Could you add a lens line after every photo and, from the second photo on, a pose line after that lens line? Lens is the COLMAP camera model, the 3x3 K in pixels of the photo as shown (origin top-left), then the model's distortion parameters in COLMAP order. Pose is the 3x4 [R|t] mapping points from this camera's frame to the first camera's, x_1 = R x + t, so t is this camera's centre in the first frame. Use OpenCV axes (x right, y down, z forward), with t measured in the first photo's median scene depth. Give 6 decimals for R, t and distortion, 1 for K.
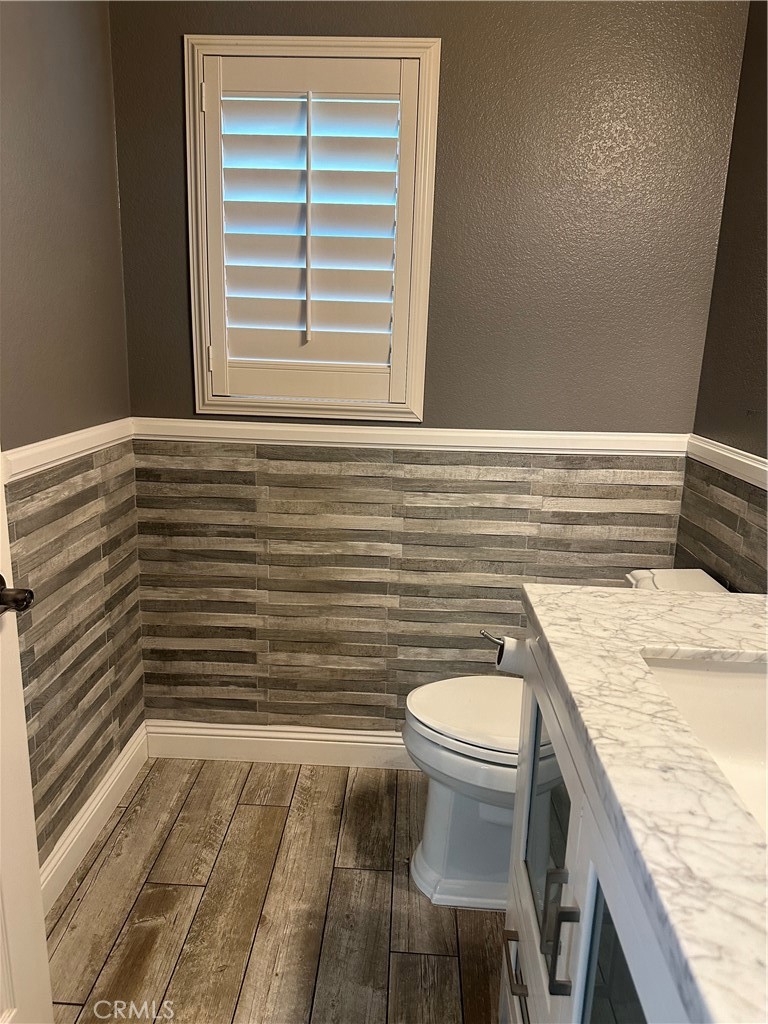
lens RADIAL K [[731.7, 0, 388.6], [0, 731.7, 513.2], [0, 0, 1]] dist [0.096524, -0.101170]
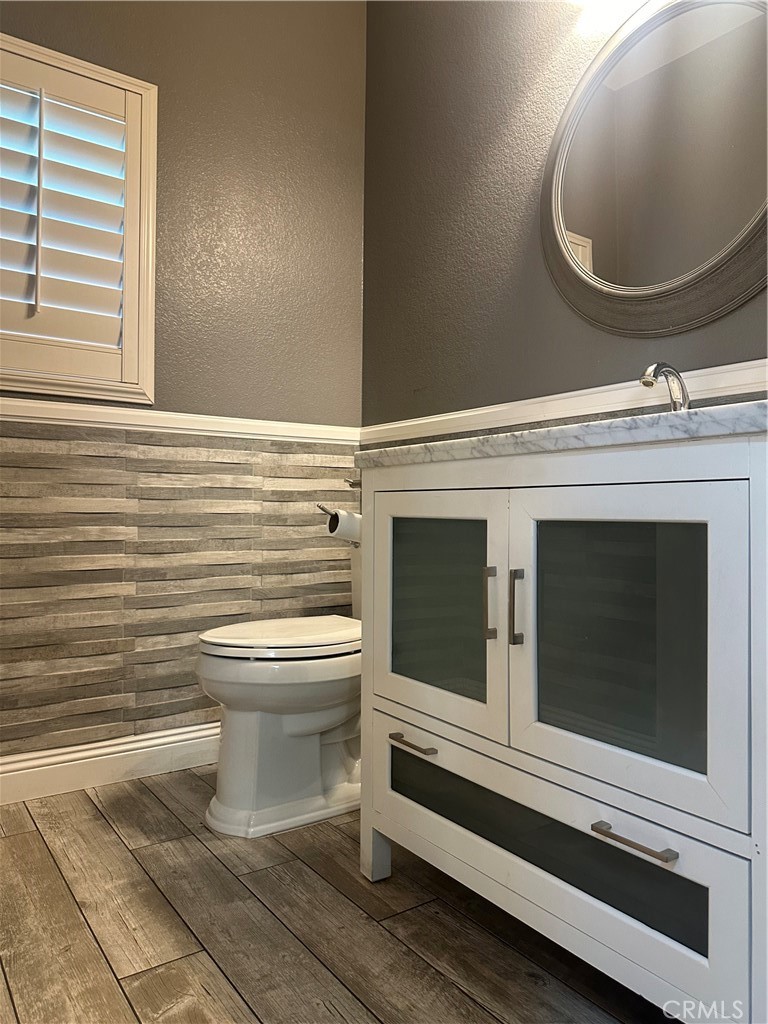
lens RADIAL K [[731.7, 0, 377.1], [0, 731.7, 517.1], [0, 0, 1]] dist [0.096524, -0.101170]
pose [[0.790932, -0.020644, 0.611556, -0.345489], [0.165311, 0.969477, -0.181073, 0.271461], [-0.589151, 0.244313, 0.770203, 0.029756]]
